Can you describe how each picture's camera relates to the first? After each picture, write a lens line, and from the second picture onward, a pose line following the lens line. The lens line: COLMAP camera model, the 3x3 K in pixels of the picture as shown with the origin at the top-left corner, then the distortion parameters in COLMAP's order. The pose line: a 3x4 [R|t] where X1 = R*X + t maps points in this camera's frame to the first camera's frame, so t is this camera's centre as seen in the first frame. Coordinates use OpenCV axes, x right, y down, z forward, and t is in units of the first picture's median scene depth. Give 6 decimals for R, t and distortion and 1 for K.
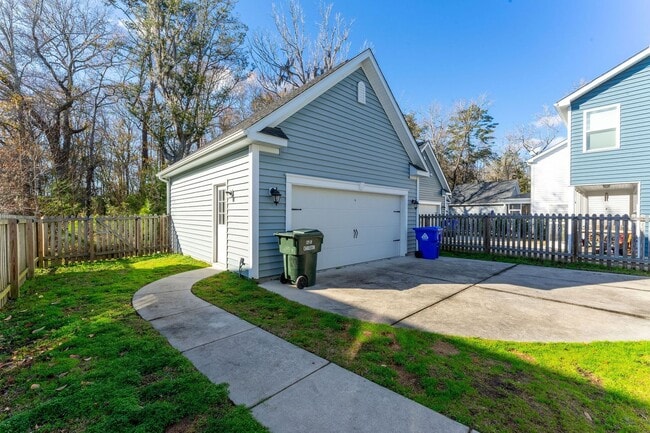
lens RADIAL K [[267.5, 0, 322.7], [0, 267.5, 216.6], [0, 0, 1]] dist [-0.002227, -0.000351]
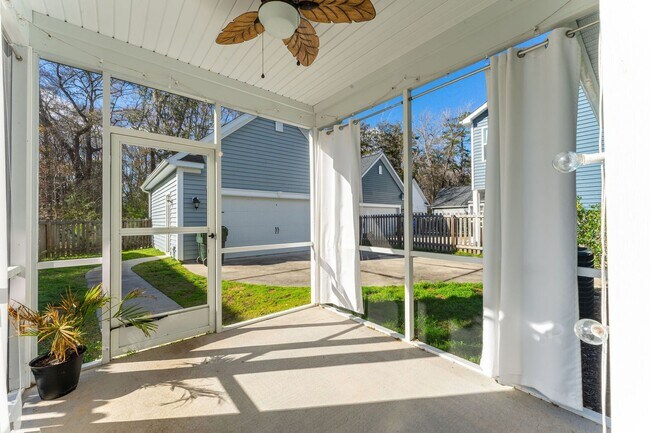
lens RADIAL K [[267.5, 0, 330.5], [0, 267.5, 215.7], [0, 0, 1]] dist [-0.002227, -0.000351]
pose [[0.998395, -0.013779, -0.054937, 0.637930], [0.012525, 0.999655, -0.023096, 0.035002], [0.055236, 0.022371, 0.998223, -0.404361]]
